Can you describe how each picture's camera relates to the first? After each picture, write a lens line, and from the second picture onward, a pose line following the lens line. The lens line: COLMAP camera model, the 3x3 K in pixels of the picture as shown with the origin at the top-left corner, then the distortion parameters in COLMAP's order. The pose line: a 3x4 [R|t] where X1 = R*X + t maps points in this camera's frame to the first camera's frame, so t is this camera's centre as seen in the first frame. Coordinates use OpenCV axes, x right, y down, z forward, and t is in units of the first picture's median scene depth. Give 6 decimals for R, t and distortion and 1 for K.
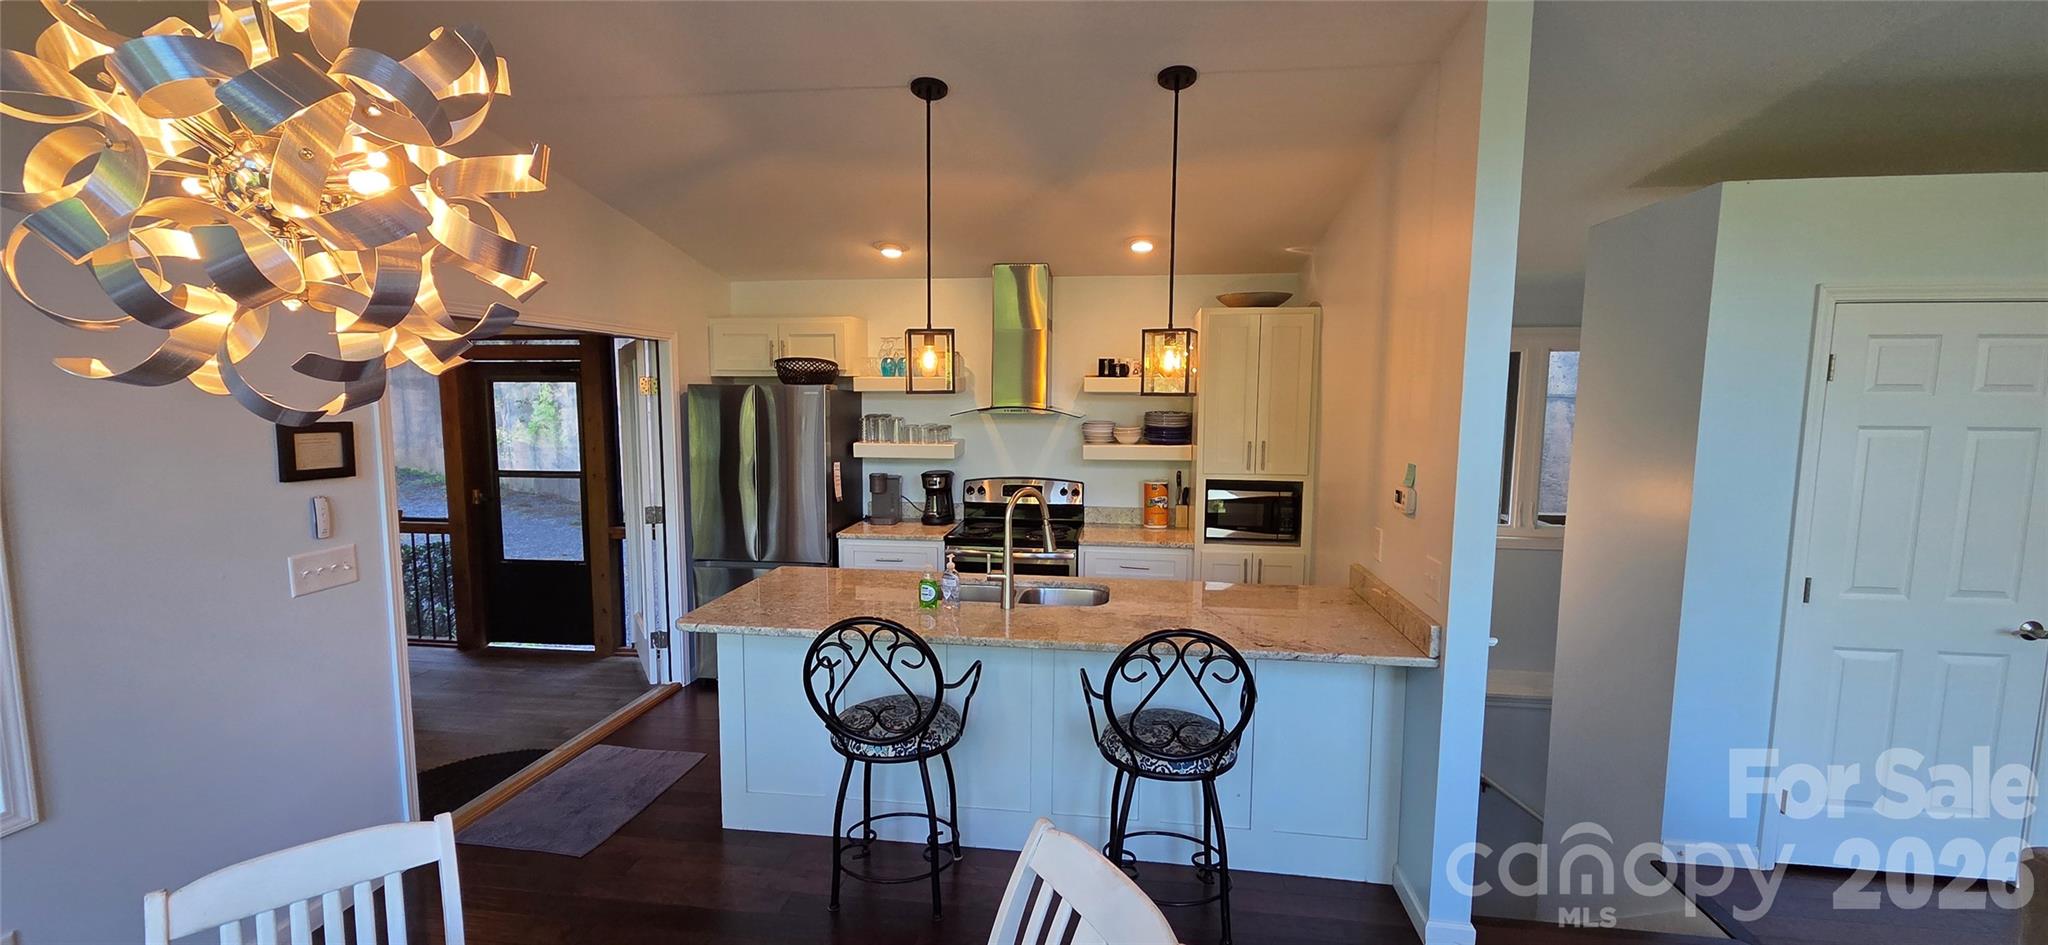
lens RADIAL K [[840.0, 0, 1013.6], [0, 840.0, 478.0], [0, 0, 1]] dist [0.007815, -0.000611]
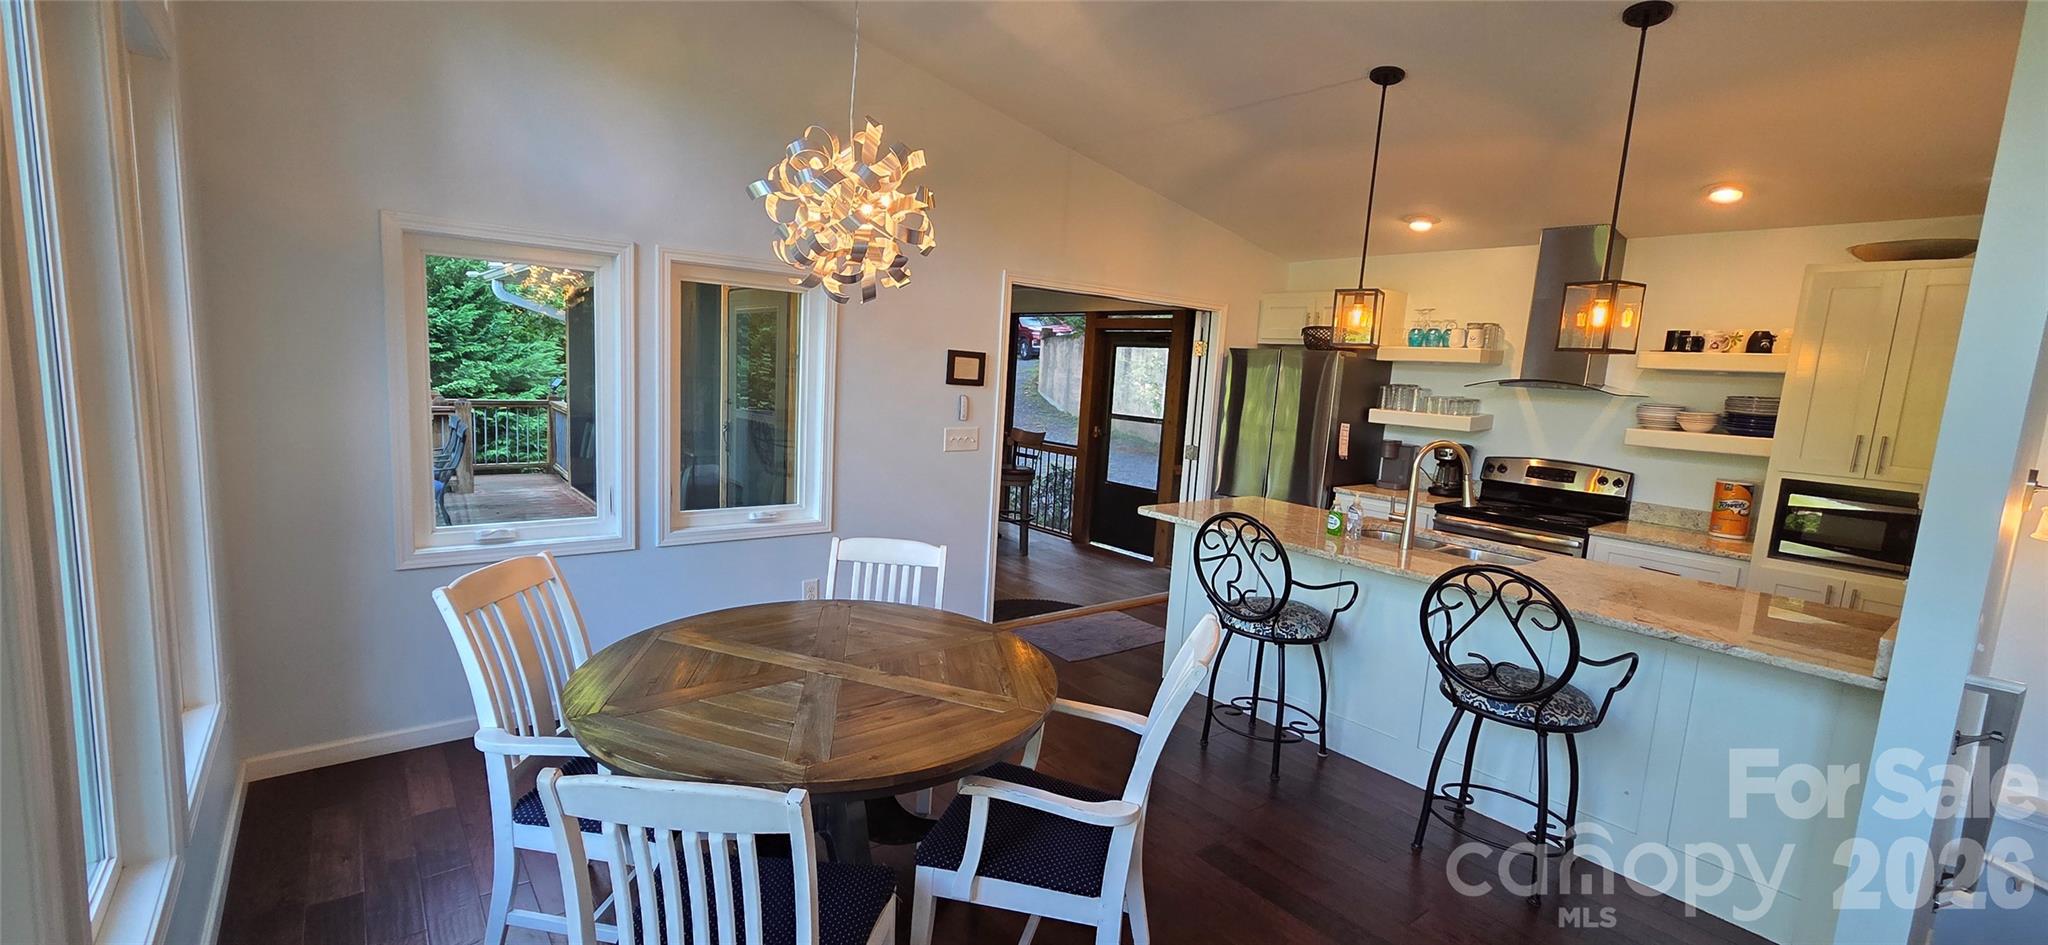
lens RADIAL K [[840.0, 0, 1010.5], [0, 840.0, 478.7], [0, 0, 1]] dist [0.007815, -0.000611]
pose [[0.724453, 0.130621, -0.676835, 0.220470], [-0.123511, 0.990589, 0.058971, 0.041204], [0.678169, 0.040875, 0.733769, -0.088468]]
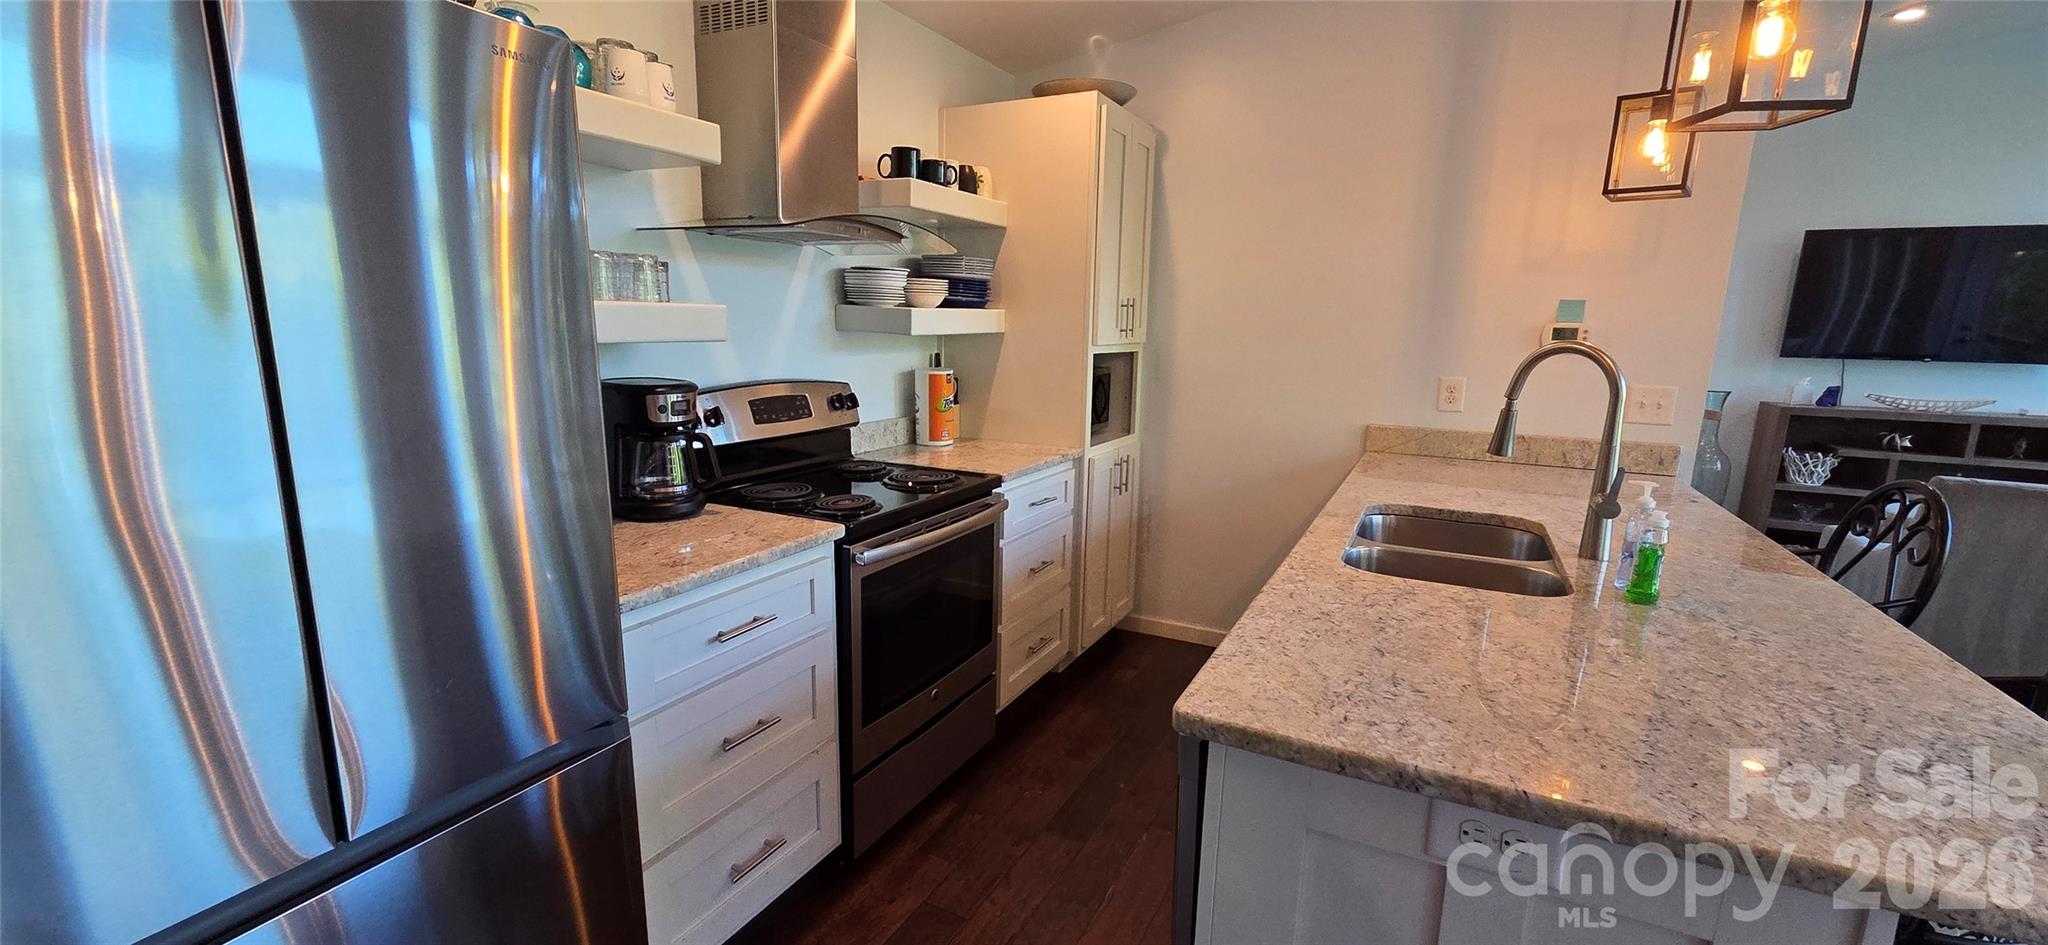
lens RADIAL K [[840.0, 0, 1016.0], [0, 840.0, 481.5], [0, 0, 1]] dist [0.007815, -0.000611]
pose [[0.326703, -0.177563, 0.928298, -0.424262], [0.078611, 0.983895, 0.160531, -0.010308], [-0.941852, 0.020528, 0.335399, 0.759796]]
